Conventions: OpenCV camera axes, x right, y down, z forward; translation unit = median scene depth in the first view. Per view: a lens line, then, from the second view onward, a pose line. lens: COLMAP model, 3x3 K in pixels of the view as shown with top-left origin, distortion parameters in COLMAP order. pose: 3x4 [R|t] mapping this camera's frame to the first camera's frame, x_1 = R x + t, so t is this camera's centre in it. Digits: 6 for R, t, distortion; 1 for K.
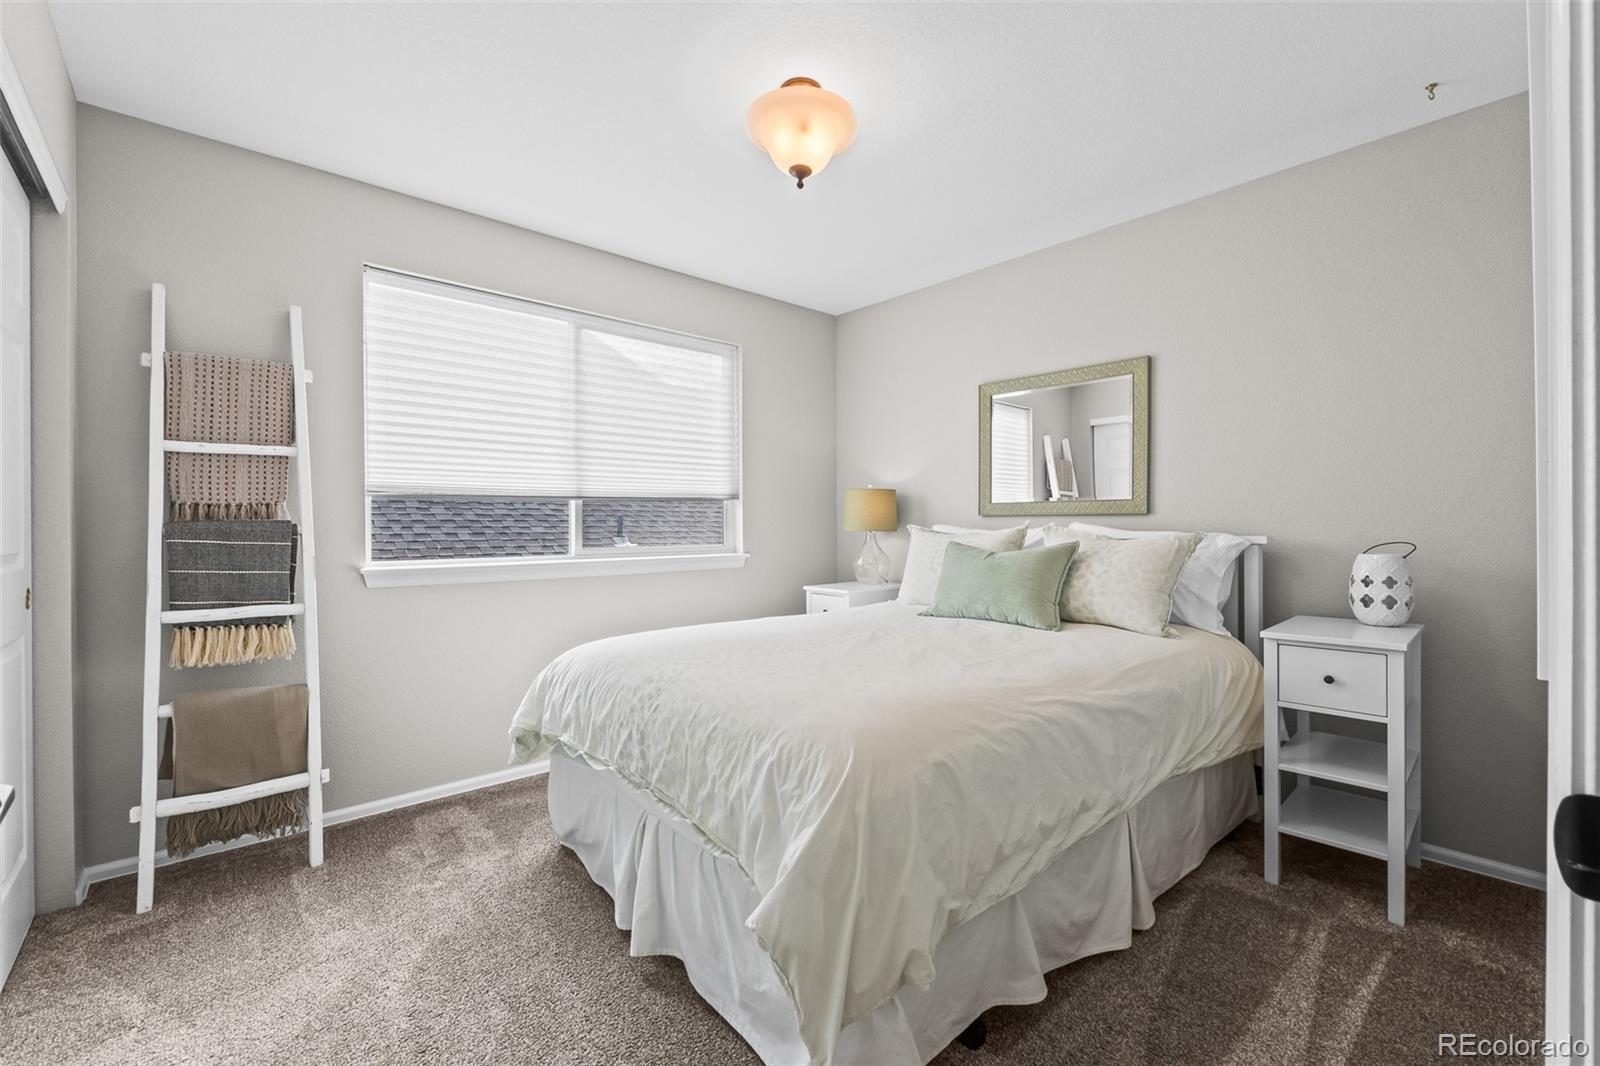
lens RADIAL K [[682.6, 0, 789.5], [0, 682.6, 531.1], [0, 0, 1]] dist [-0.005827, 0.000420]
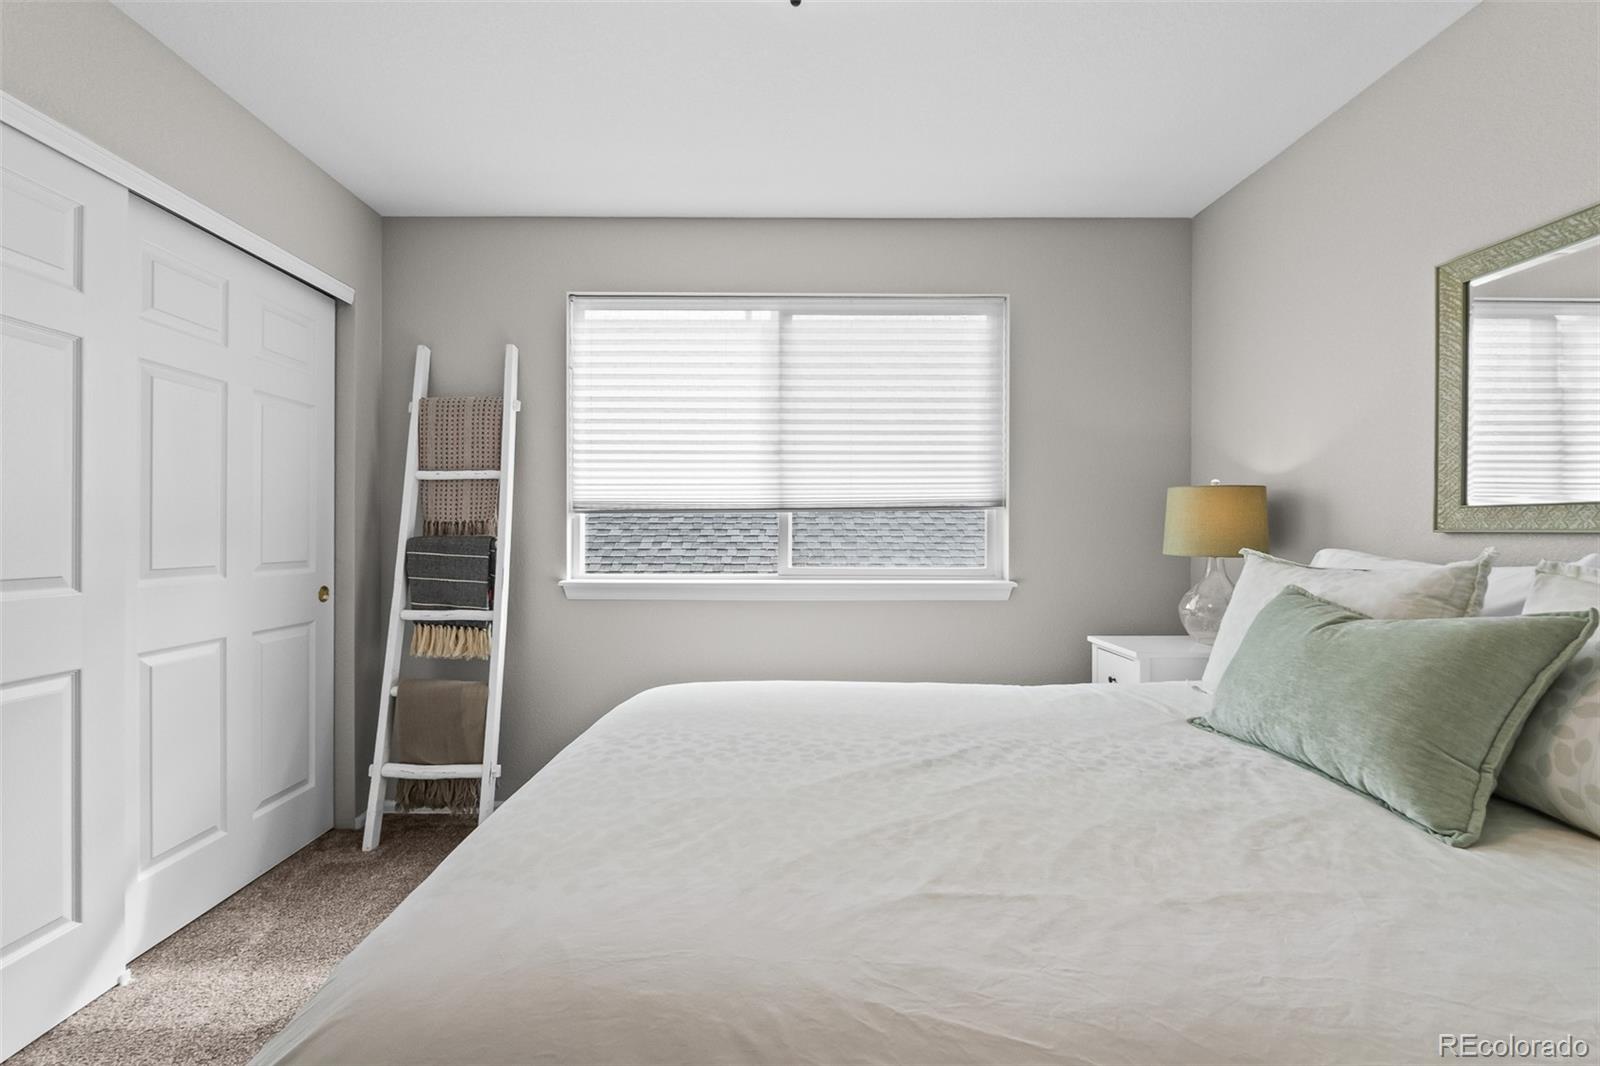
lens RADIAL K [[682.6, 0, 789.5], [0, 682.6, 531.1], [0, 0, 1]] dist [-0.005827, 0.000420]
pose [[0.745397, 0.006301, -0.666591, 0.381830], [-0.010617, 0.999941, -0.002420, -0.025913], [0.666537, 0.008881, 0.745419, 0.485151]]
